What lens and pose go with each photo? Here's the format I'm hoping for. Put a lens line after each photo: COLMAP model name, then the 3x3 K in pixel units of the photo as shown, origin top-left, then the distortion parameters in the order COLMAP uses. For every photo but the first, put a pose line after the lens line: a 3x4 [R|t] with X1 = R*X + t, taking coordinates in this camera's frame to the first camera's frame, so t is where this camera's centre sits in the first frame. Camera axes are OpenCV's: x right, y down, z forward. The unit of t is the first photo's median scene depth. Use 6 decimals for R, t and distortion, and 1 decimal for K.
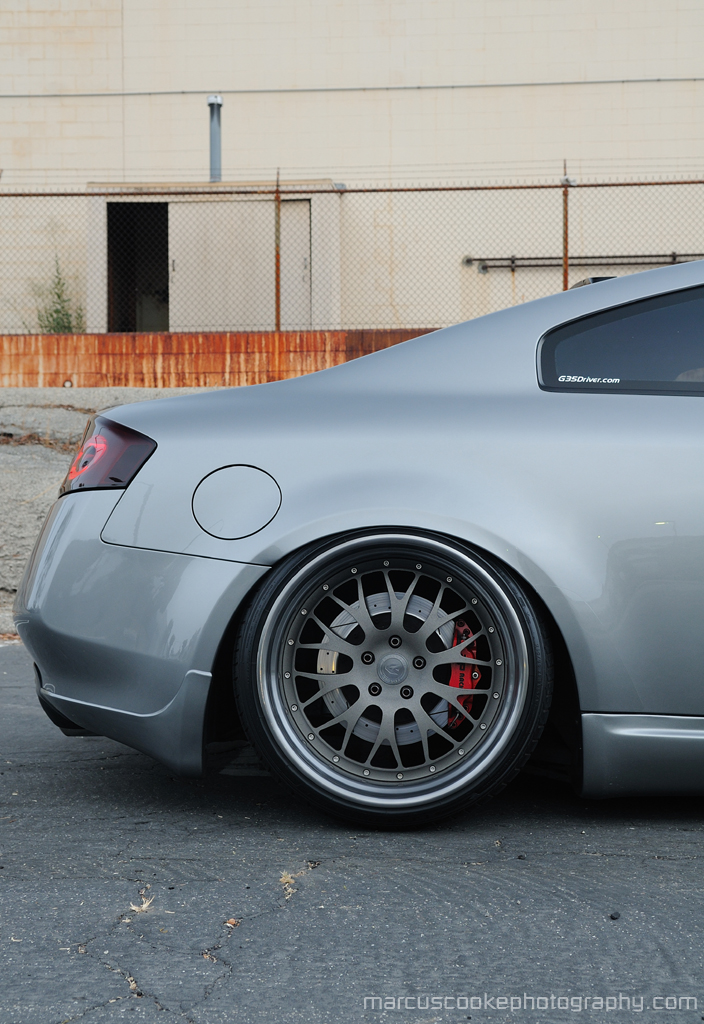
lens RADIAL K [[1283.2, 0, 357.4], [0, 1283.2, 542.2], [0, 0, 1]] dist [0.045427, 0.053062]
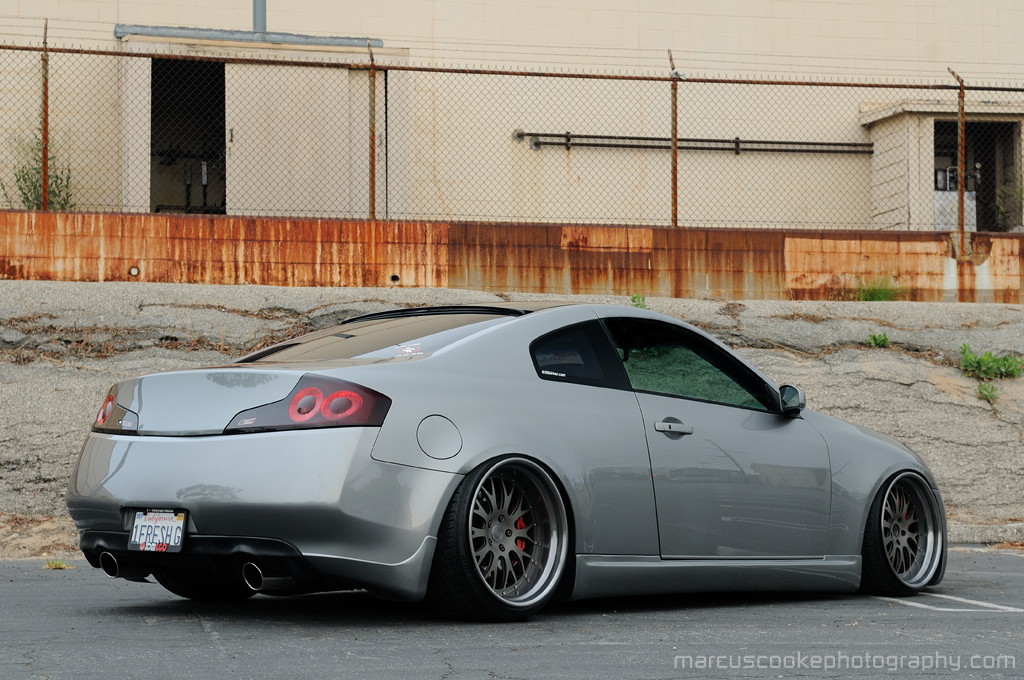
lens RADIAL K [[1910.1, 0, 512.0], [0, 1910.1, 340.0], [0, 0, 1]] dist [0.211094, 0.112145]
pose [[0.963261, 0.018754, 0.267913, -0.326944], [-0.004038, 0.998458, -0.055373, -0.005556], [-0.268538, 0.052257, 0.961851, -0.316360]]
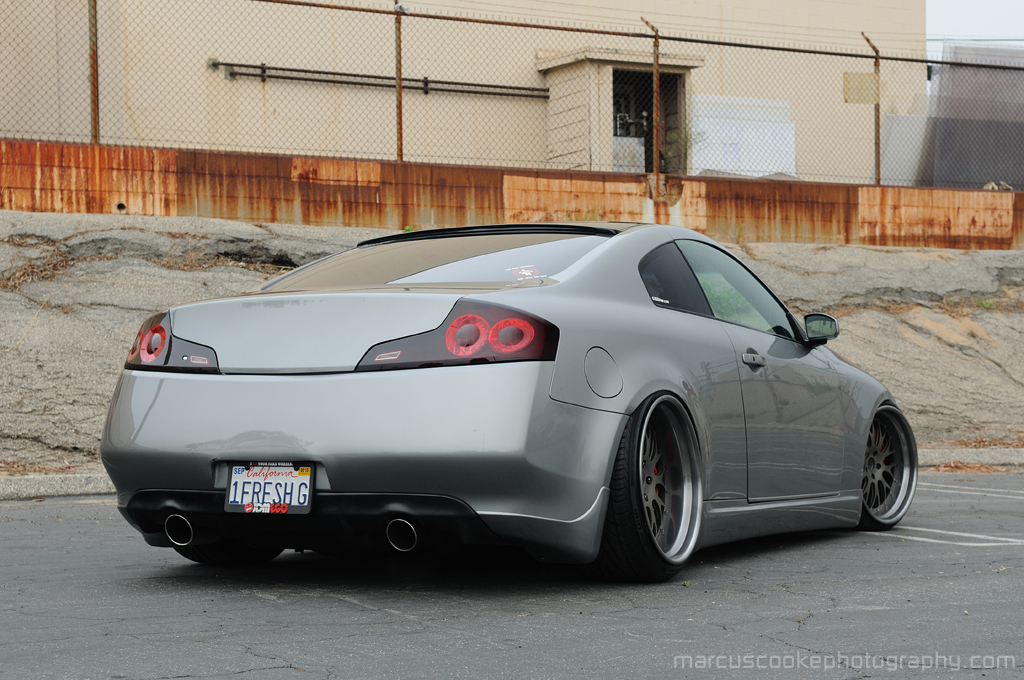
lens RADIAL K [[1756.7, 0, 512.0], [0, 1756.7, 340.0], [0, 0, 1]] dist [0.198307, -0.039240]
pose [[0.856701, 0.006451, 0.515772, -0.434582], [0.005536, 0.999749, -0.021700, -0.006689], [-0.515783, 0.021446, 0.856451, -0.153134]]
